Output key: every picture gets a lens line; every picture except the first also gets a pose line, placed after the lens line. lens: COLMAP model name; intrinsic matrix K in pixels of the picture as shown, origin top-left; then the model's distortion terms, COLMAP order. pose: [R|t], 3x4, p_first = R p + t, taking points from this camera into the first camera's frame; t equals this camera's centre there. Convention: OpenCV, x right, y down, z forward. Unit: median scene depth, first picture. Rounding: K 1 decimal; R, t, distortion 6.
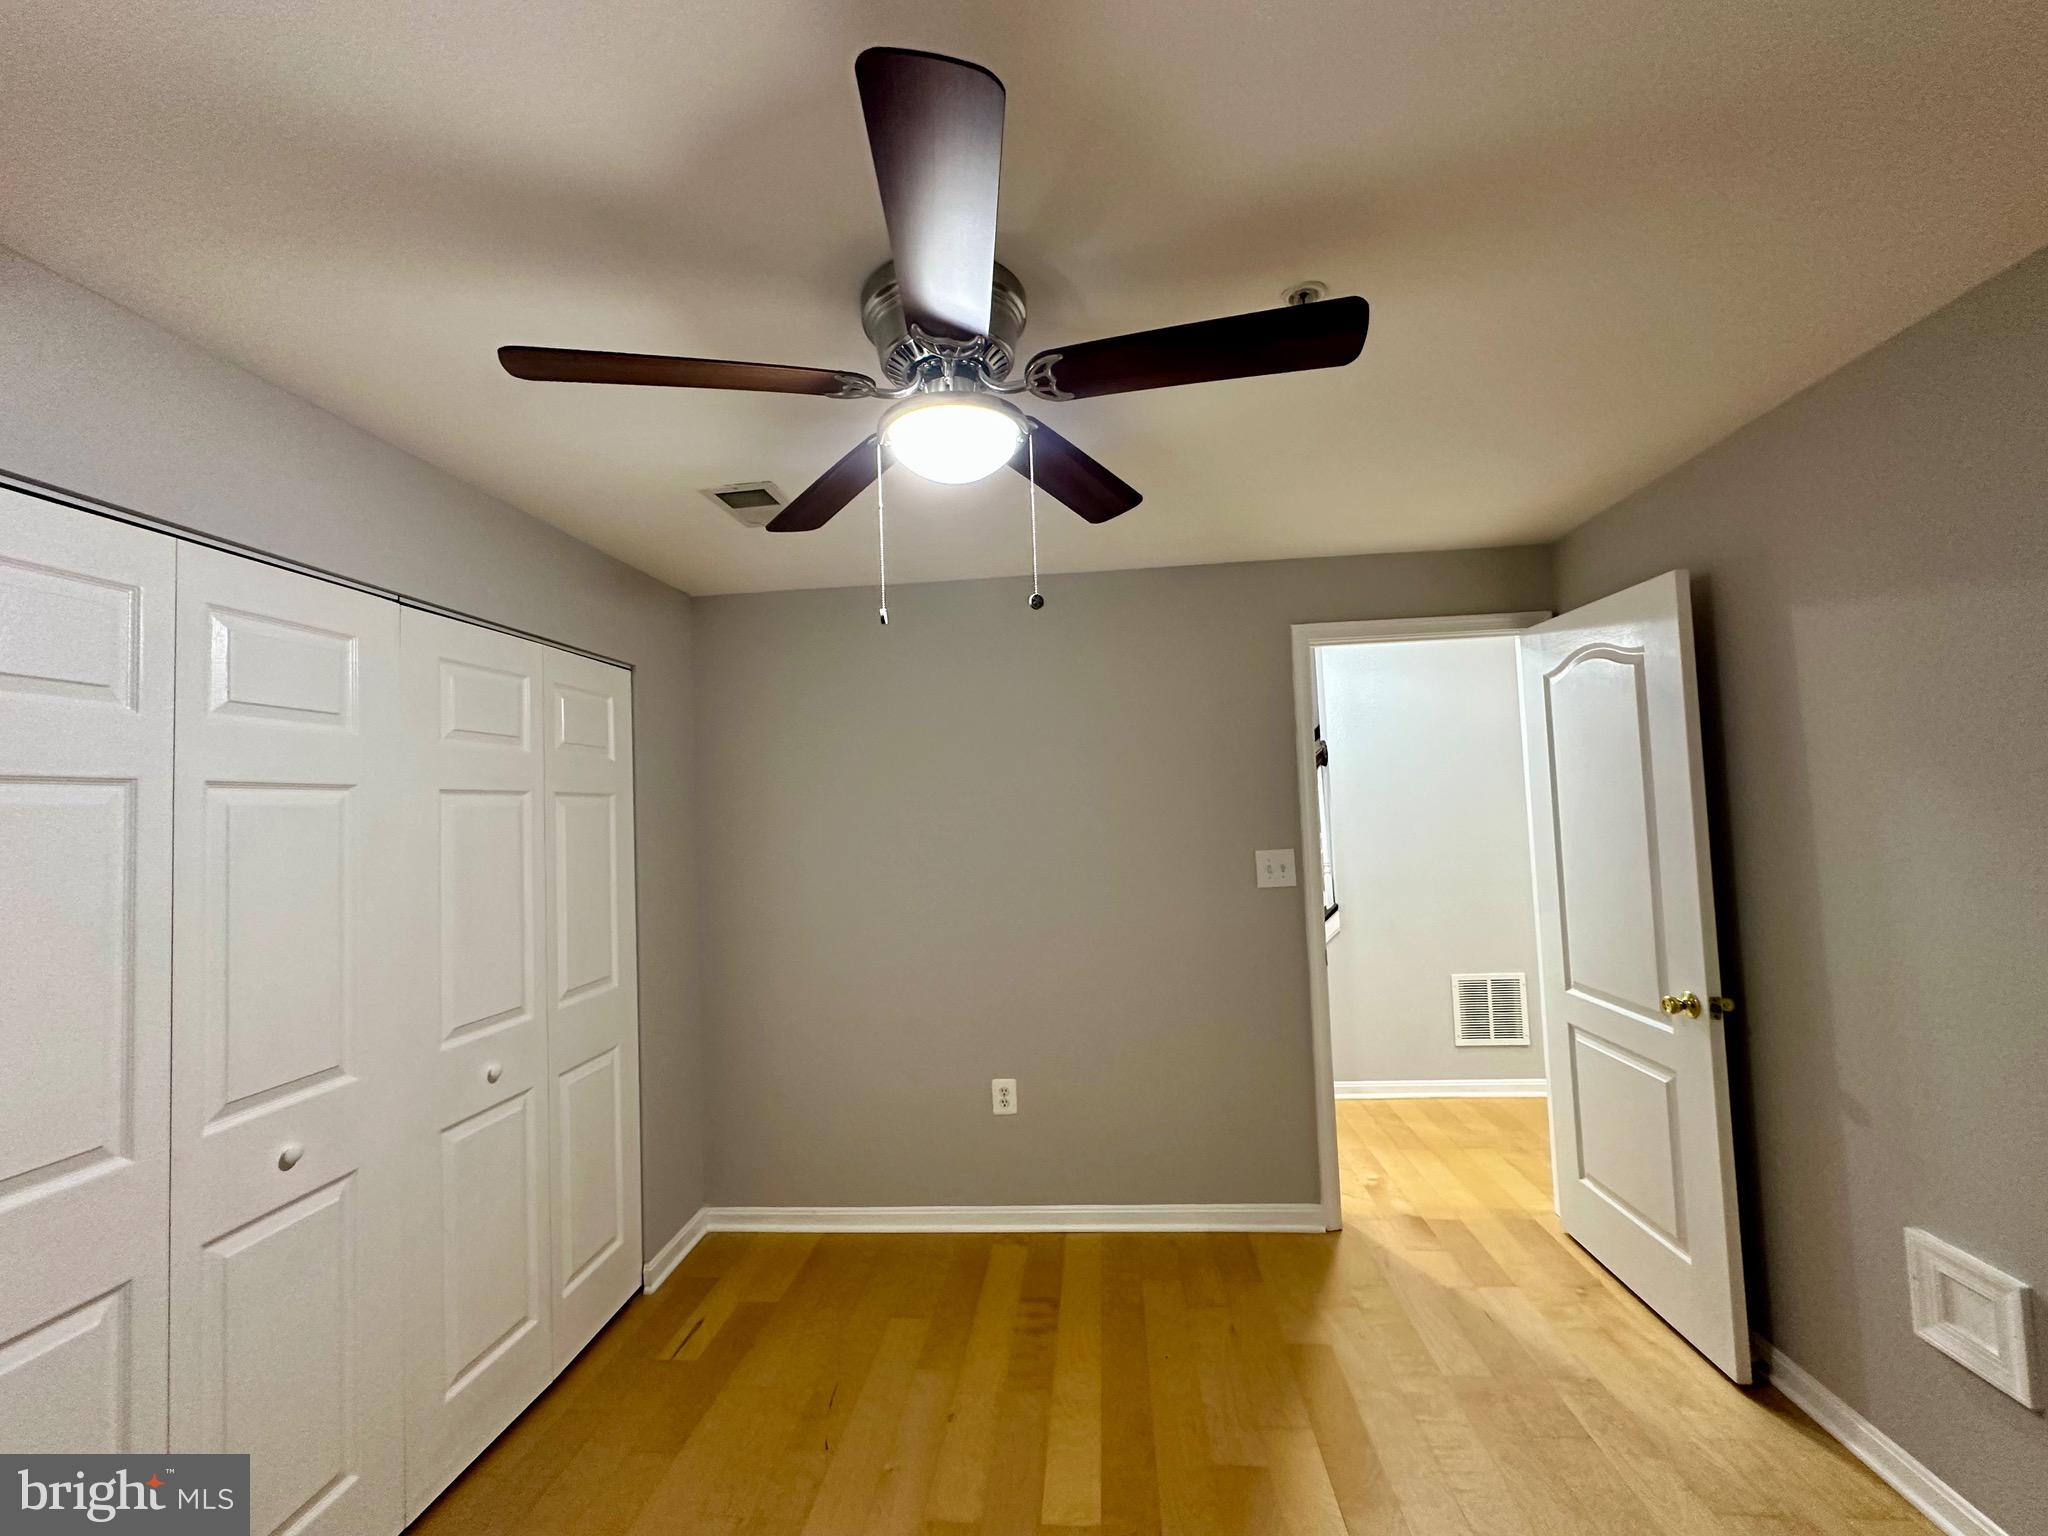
lens RADIAL K [[819.7, 0, 1024.9], [0, 819.7, 765.6], [0, 0, 1]] dist [-0.003282, 0.000905]
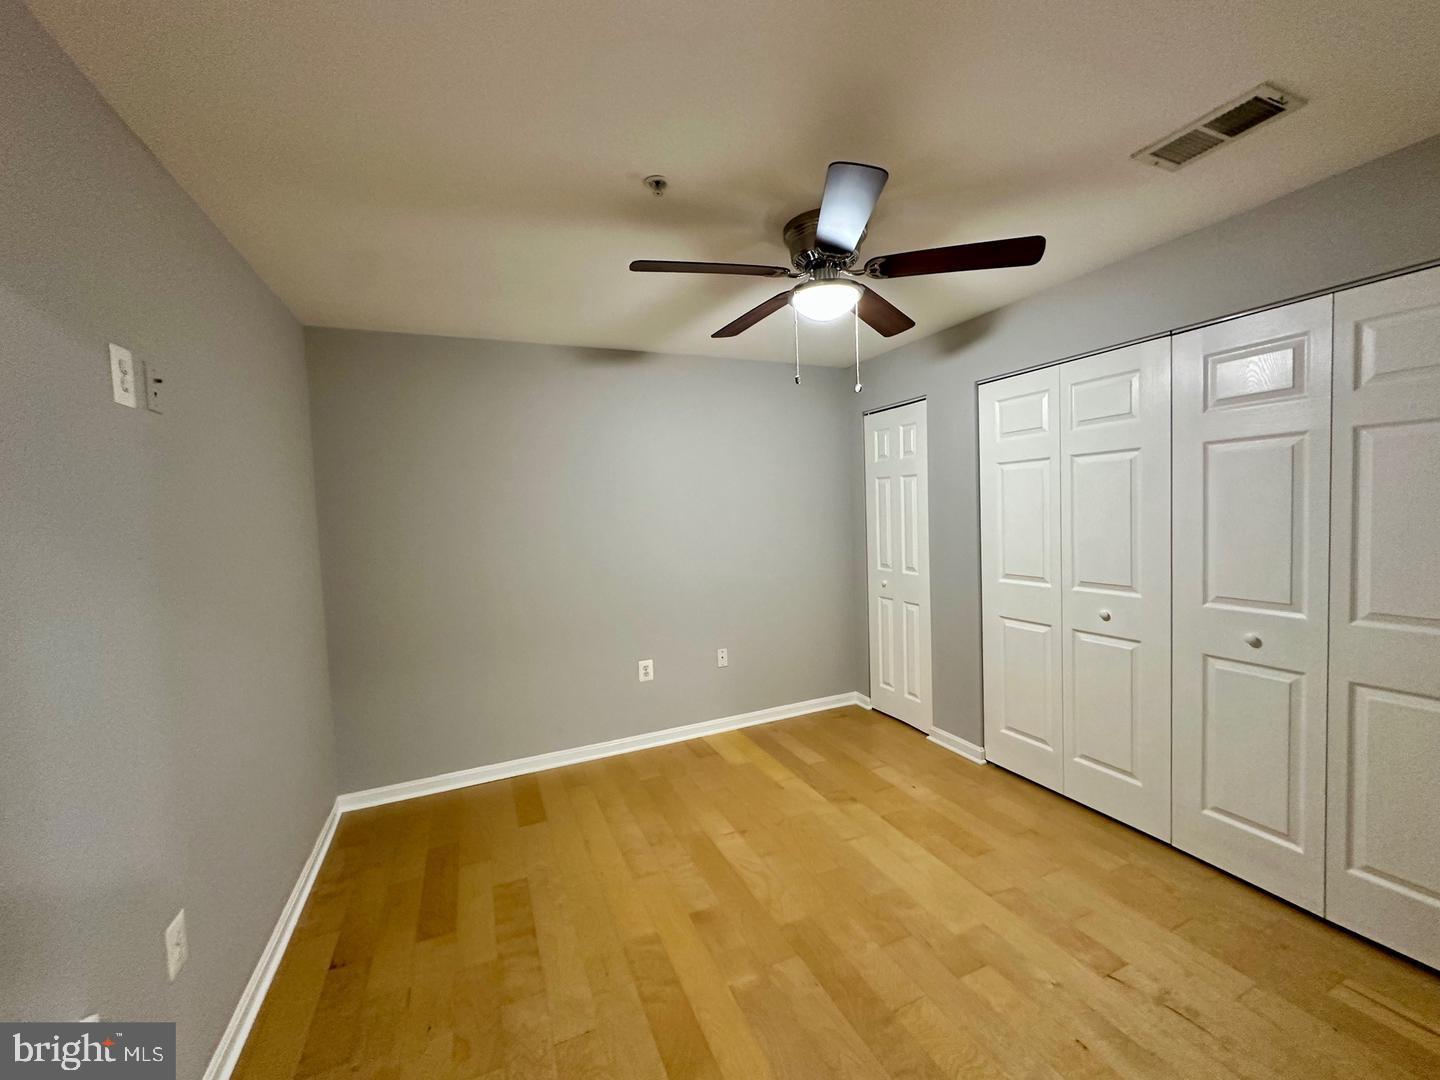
lens RADIAL K [[576.3, 0, 720.7], [0, 576.3, 538.3], [0, 0, 1]] dist [-0.003282, 0.000905]
pose [[-0.871138, 0.096038, -0.481555, 0.729736], [0.097621, 0.994984, 0.021834, 0.111683], [0.481237, -0.027990, -0.876144, 1.735973]]
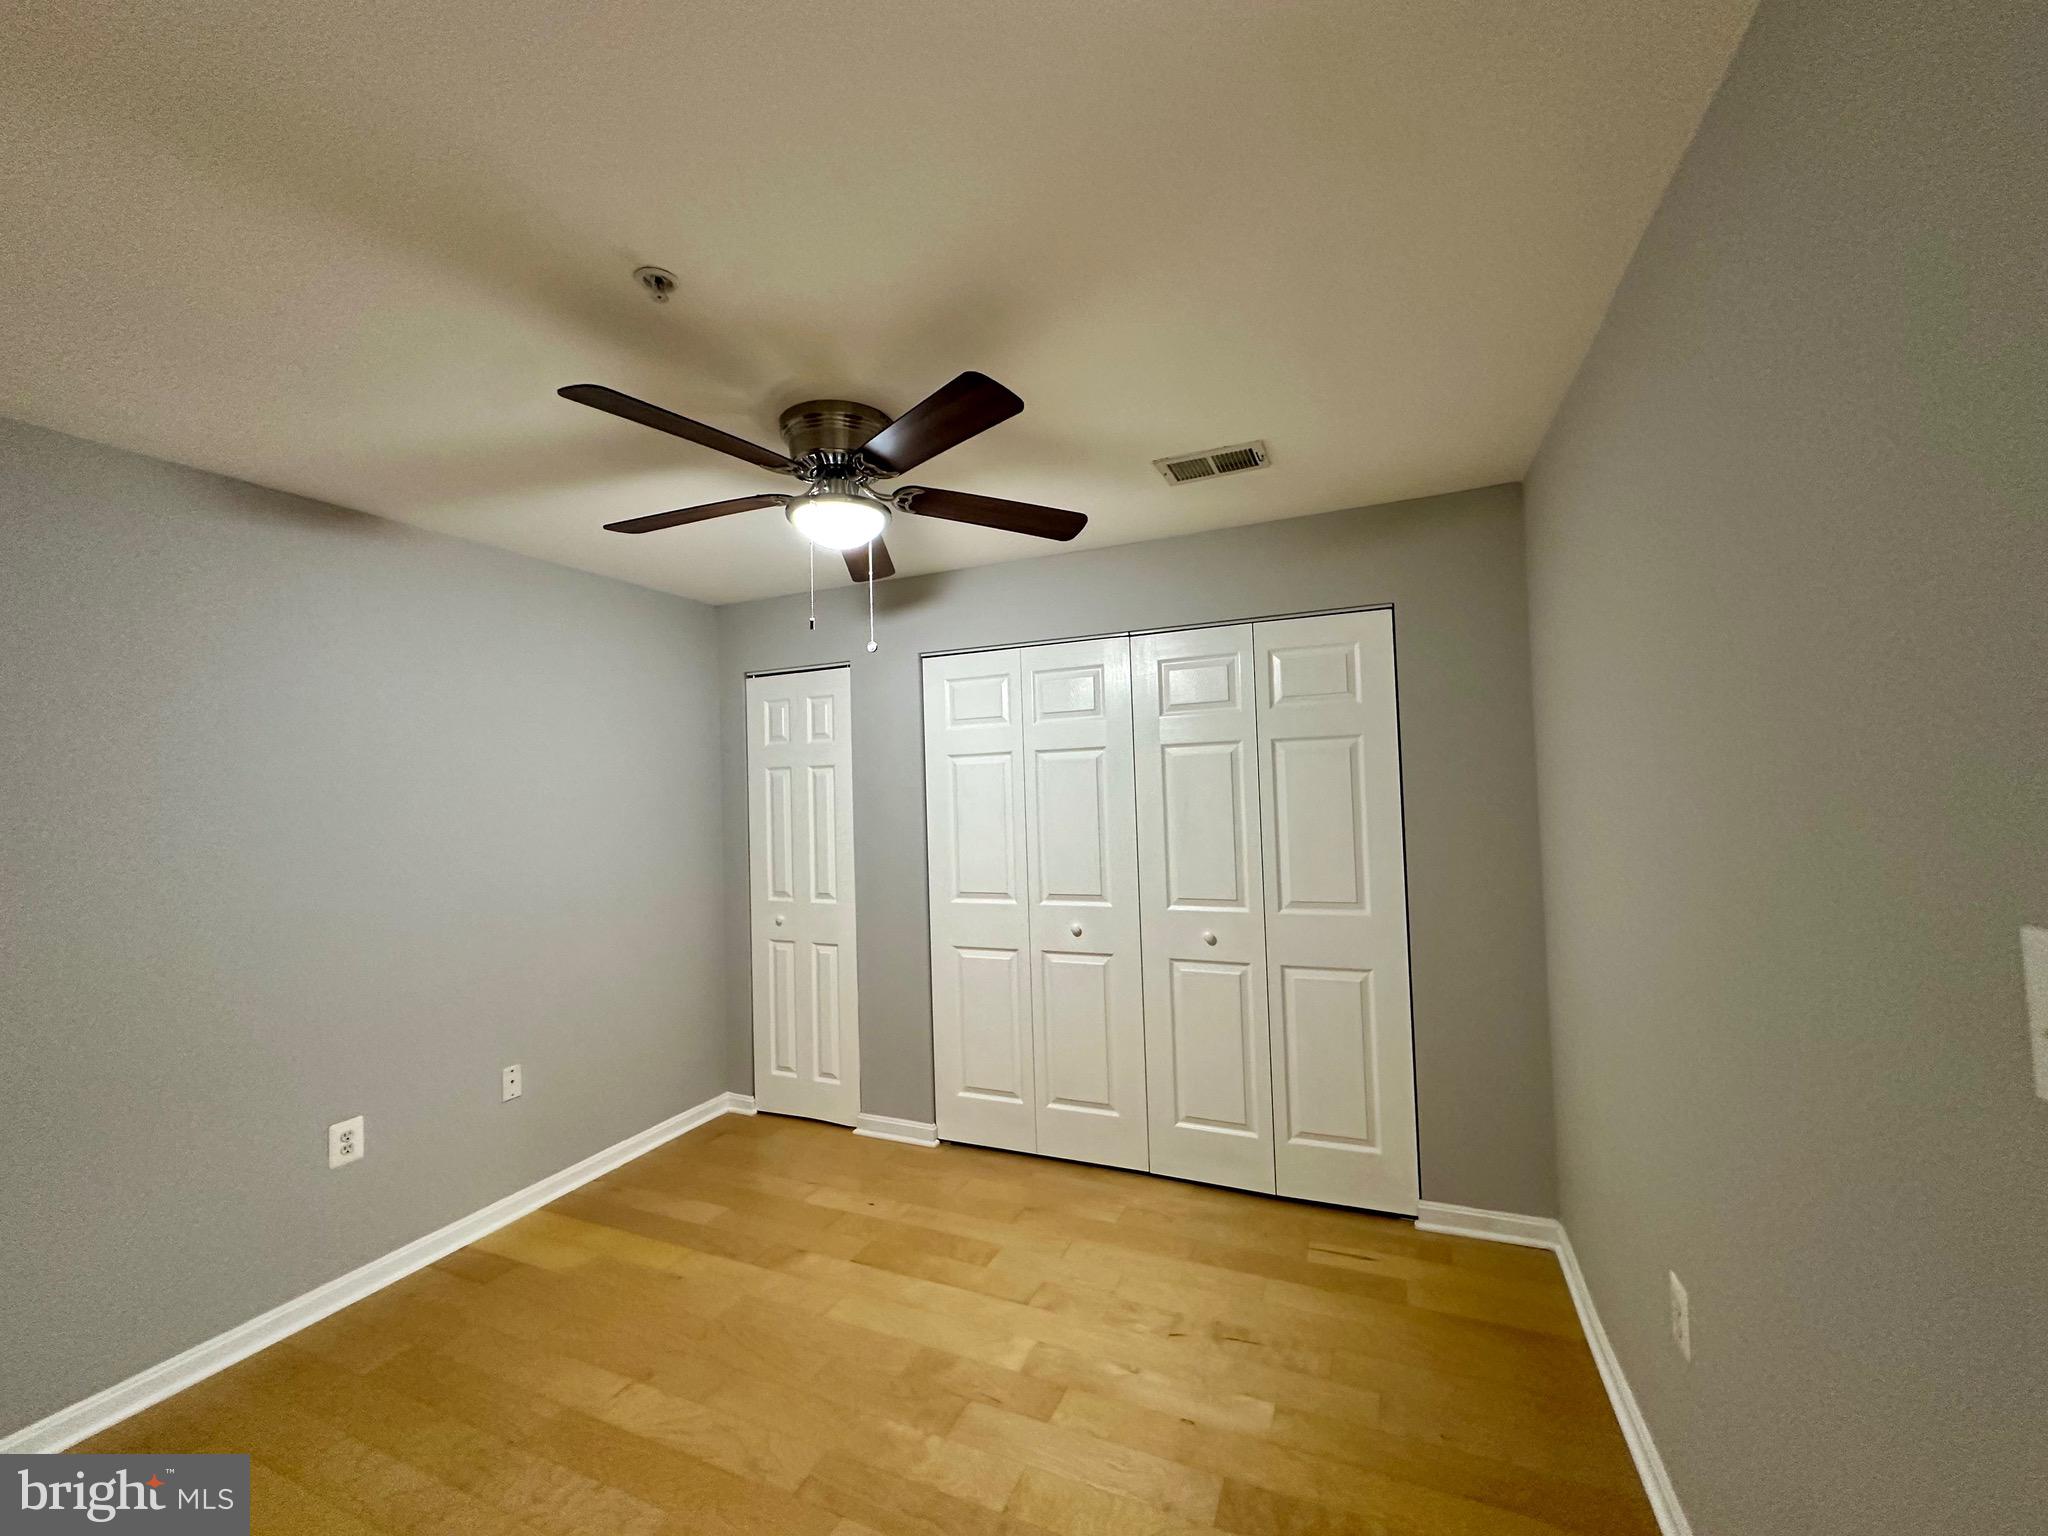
lens RADIAL K [[819.7, 0, 1024.9], [0, 819.7, 765.6], [0, 0, 1]] dist [-0.003282, 0.000905]
pose [[-0.313301, 0.017488, -0.949493, 0.997372], [0.094003, 0.995491, -0.012683, 0.073117], [0.944990, -0.093229, -0.313532, 1.425190]]
